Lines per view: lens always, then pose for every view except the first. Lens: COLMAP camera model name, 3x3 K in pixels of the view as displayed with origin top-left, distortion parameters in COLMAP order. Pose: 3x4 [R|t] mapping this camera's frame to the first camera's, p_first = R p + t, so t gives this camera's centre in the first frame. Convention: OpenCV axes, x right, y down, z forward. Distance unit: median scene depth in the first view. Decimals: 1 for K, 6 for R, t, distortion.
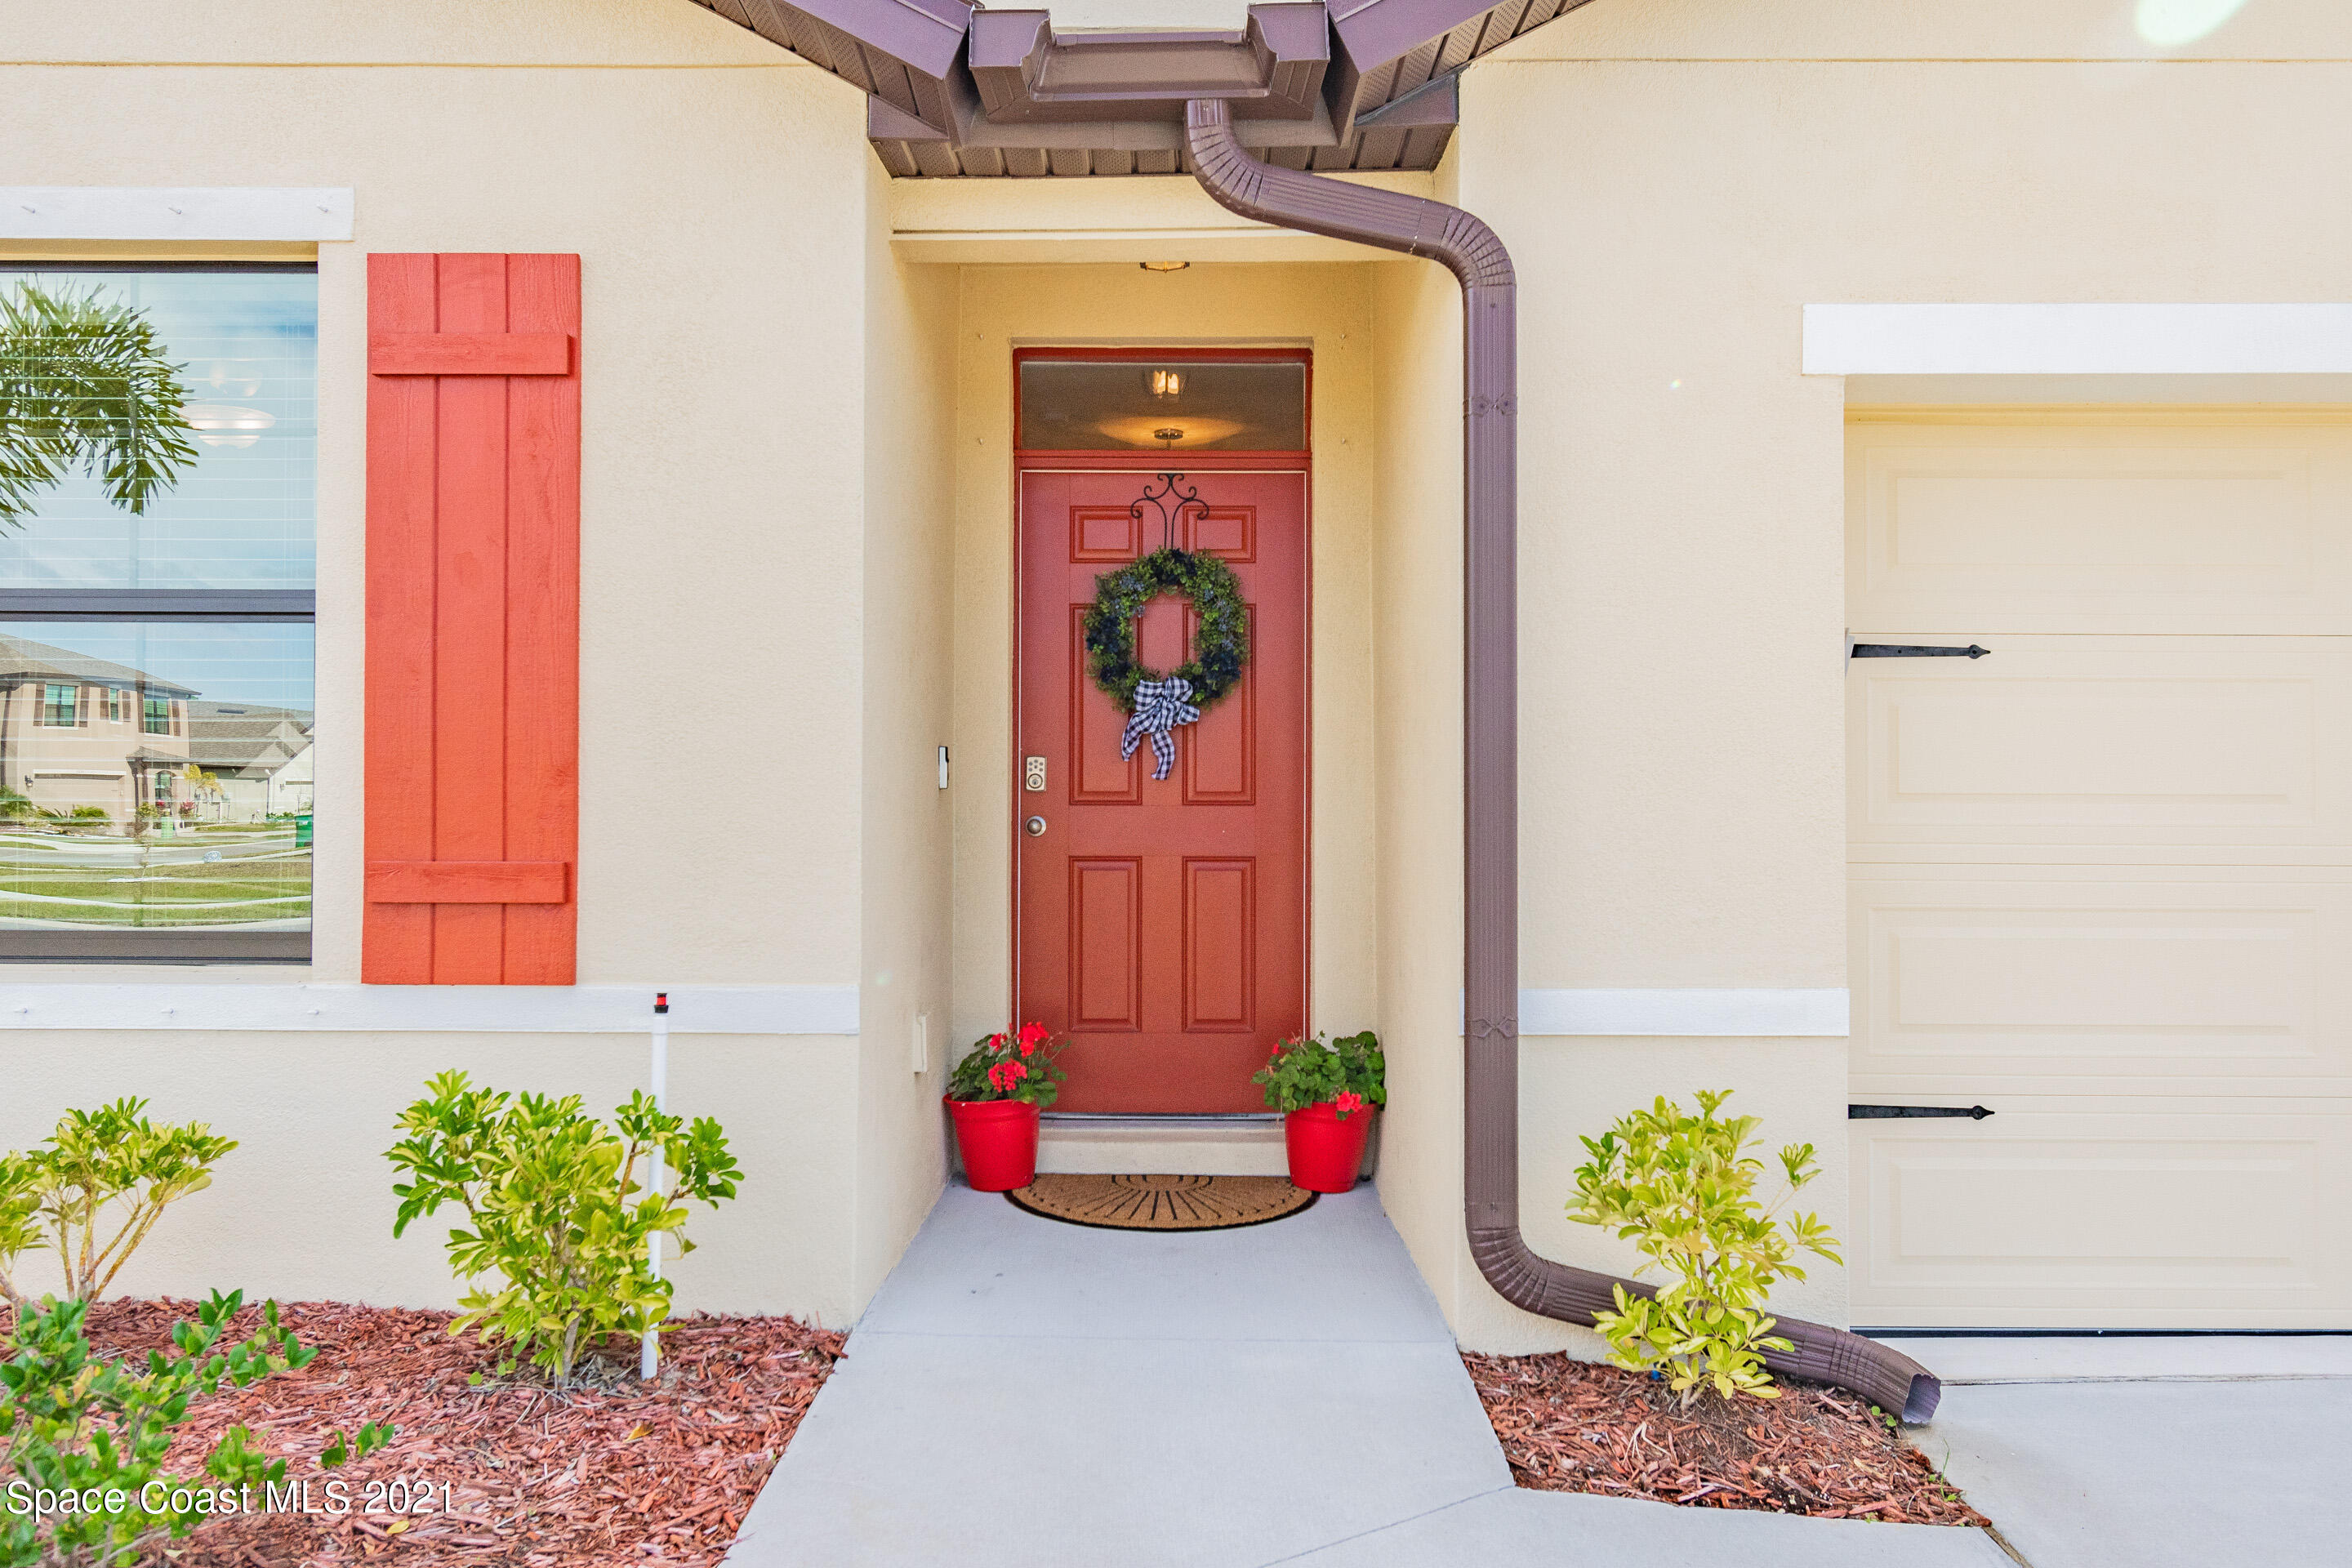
lens RADIAL K [[1653.0, 0, 1176.0], [0, 1653.0, 784.0], [0, 0, 1]] dist [-0.002859, -0.001022]
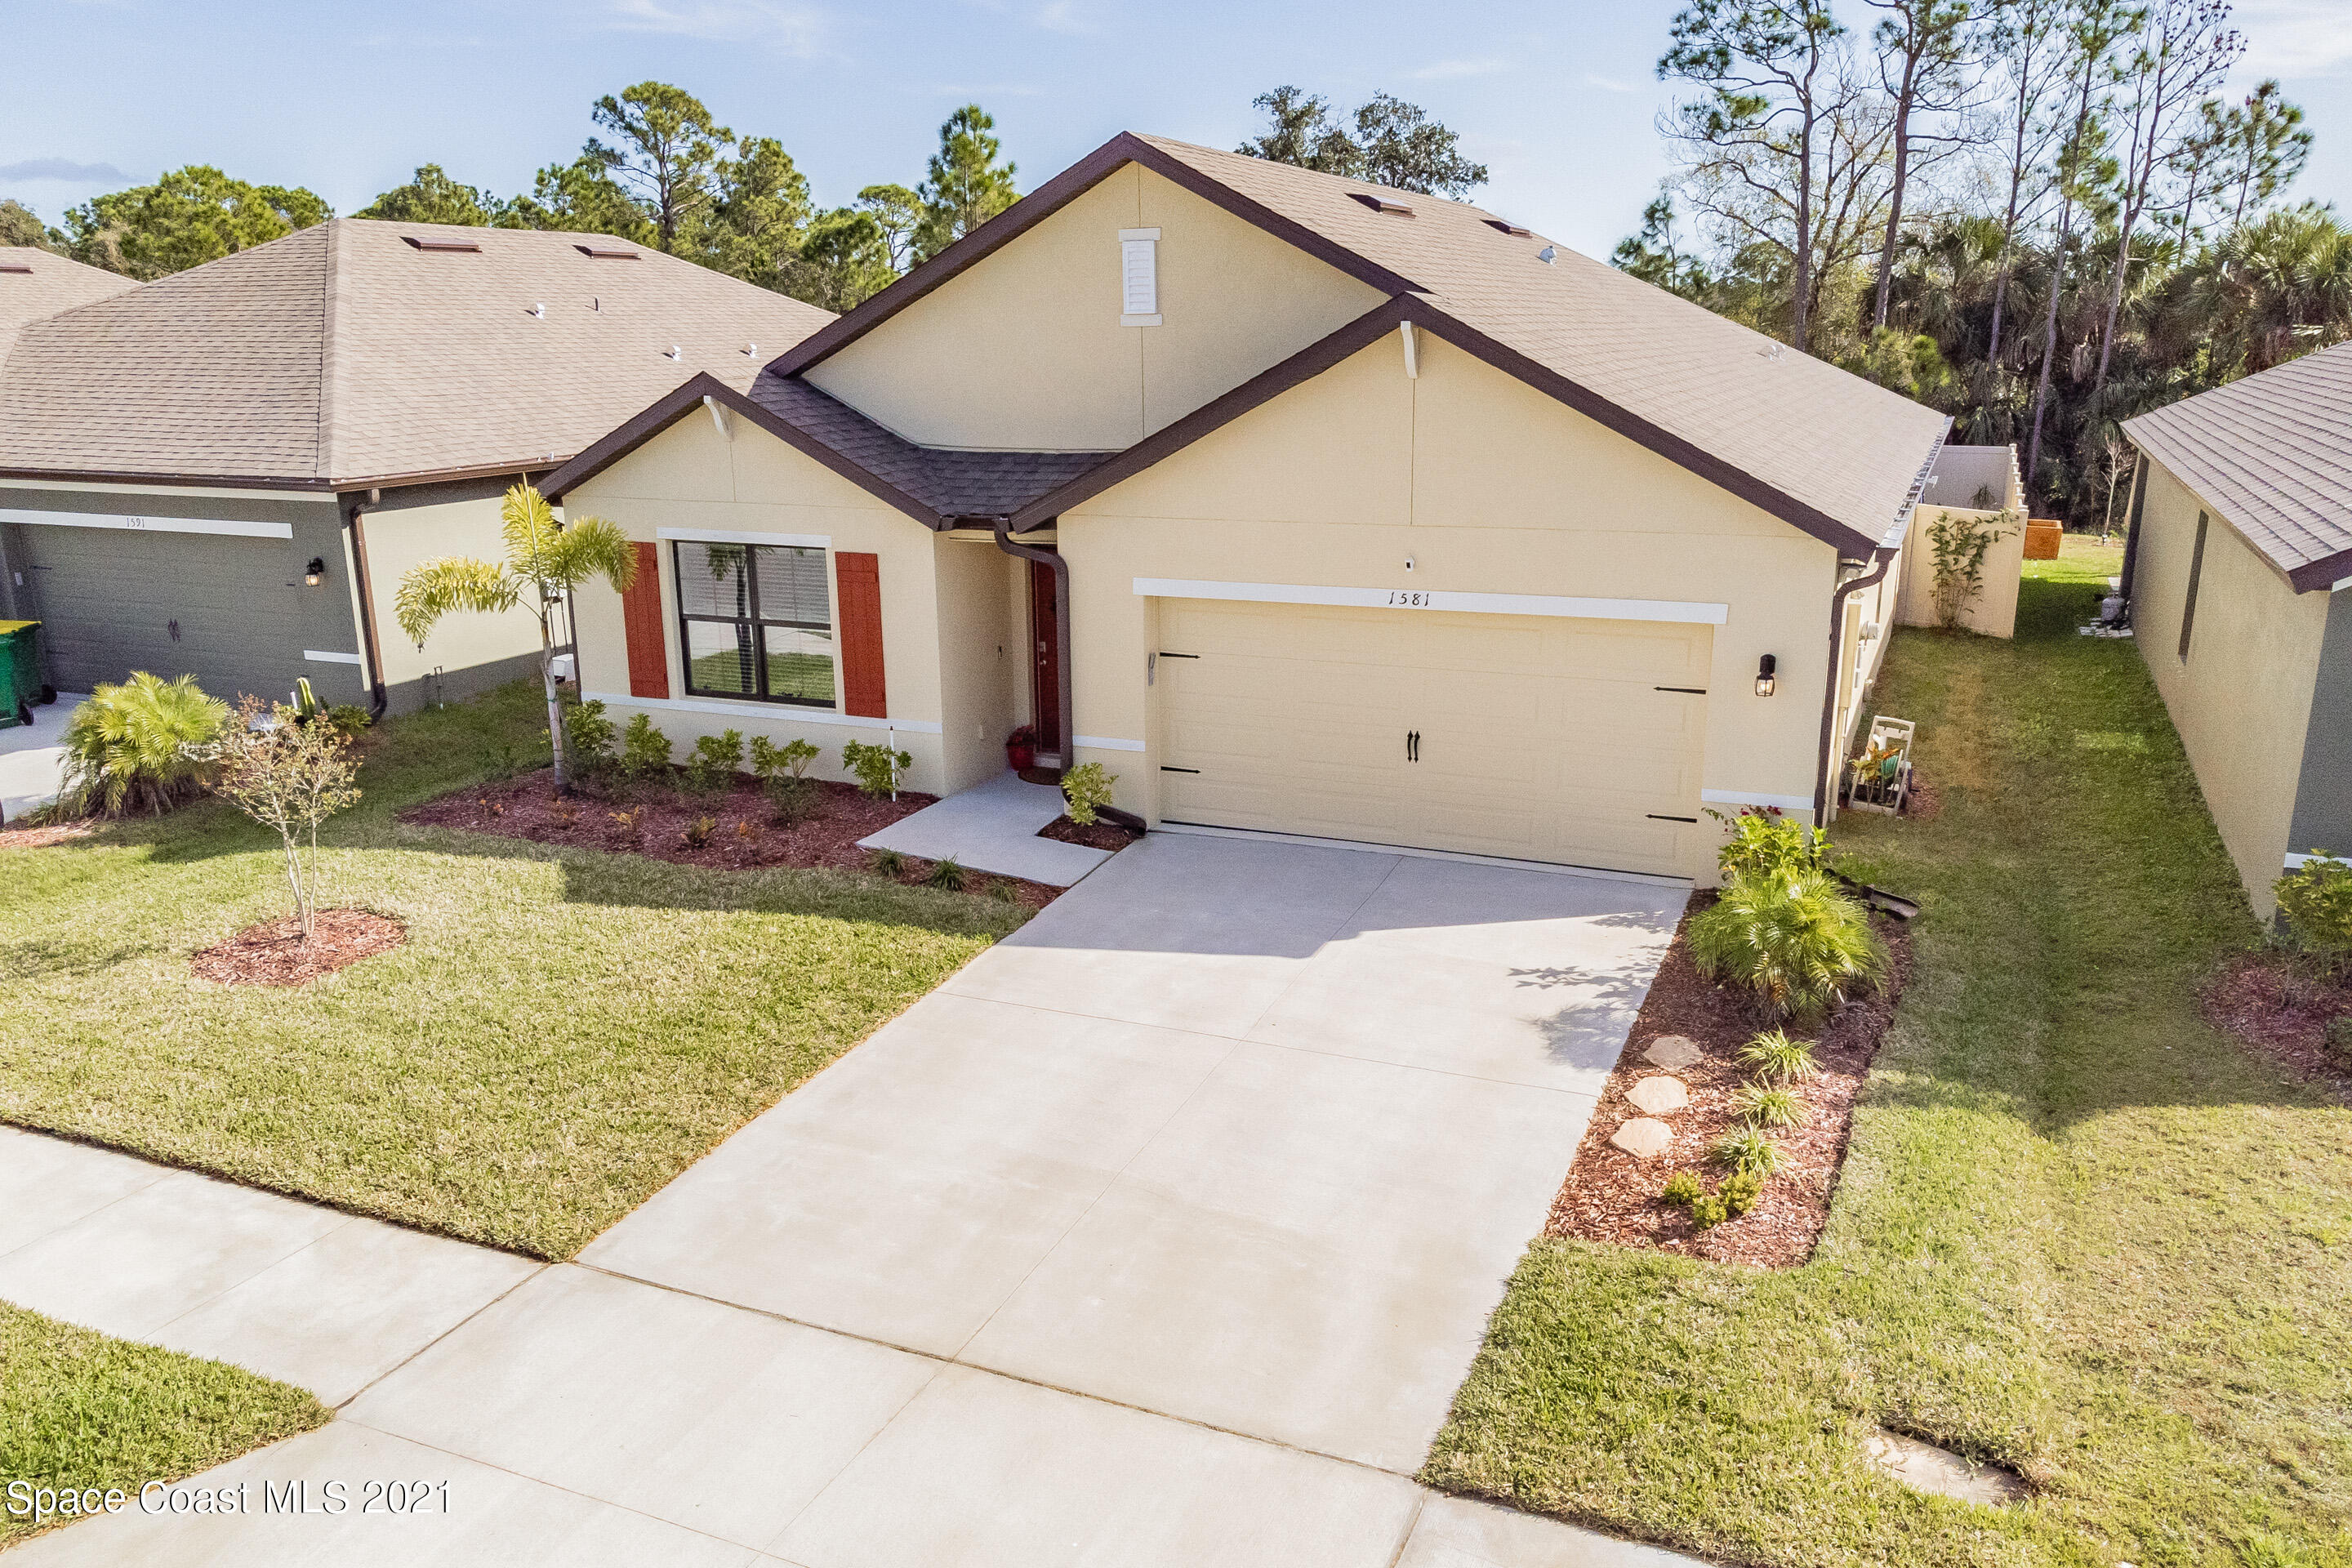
lens RADIAL K [[1779.3, 0, 1168.1], [0, 1779.3, 848.5], [0, 0, 1]] dist [0.005636, 0.014722]
pose [[0.915625, 0.100554, -0.389255, 2.234589], [0.017697, 0.957198, 0.288893, -0.914568], [0.401644, -0.271406, 0.874655, -2.988215]]
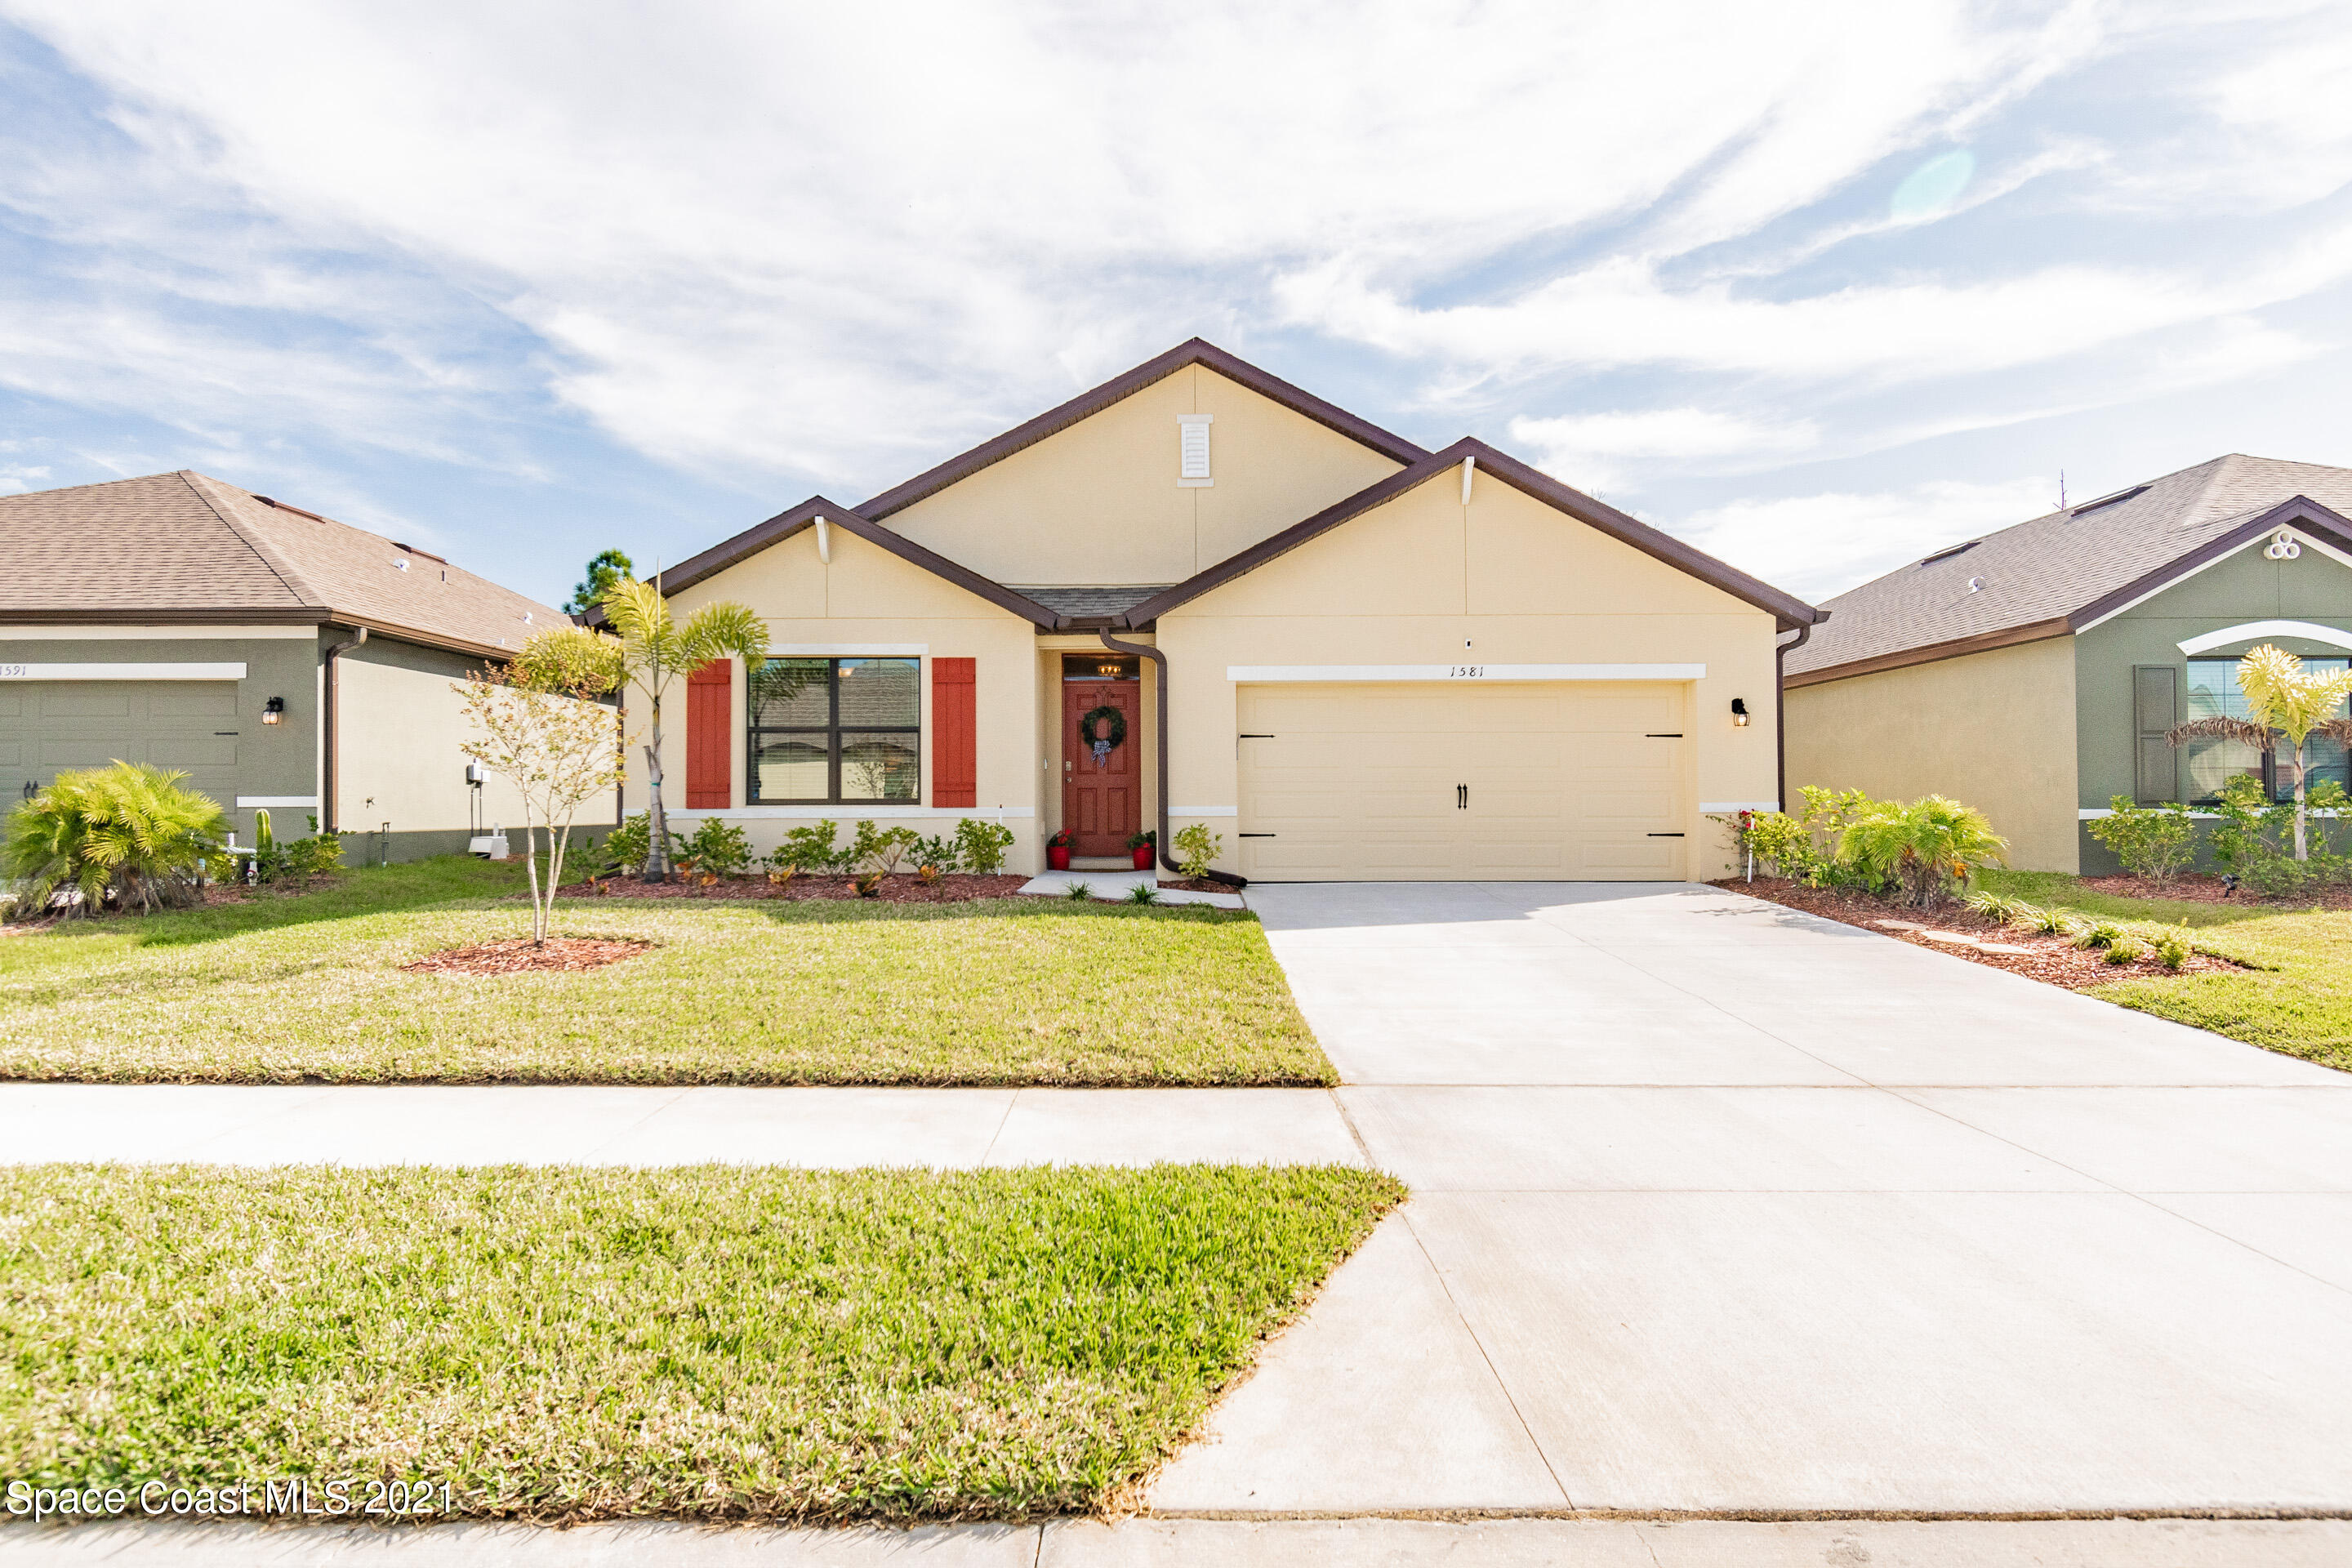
lens RADIAL K [[1282.3, 0, 1166.4], [0, 1282.3, 782.7], [0, 0, 1]] dist [-0.001160, -0.000437]
pose [[0.999961, -0.007232, 0.005101, 0.177911], [0.007275, 0.999938, -0.008434, 0.084499], [-0.005040, 0.008470, 0.999951, -2.777696]]
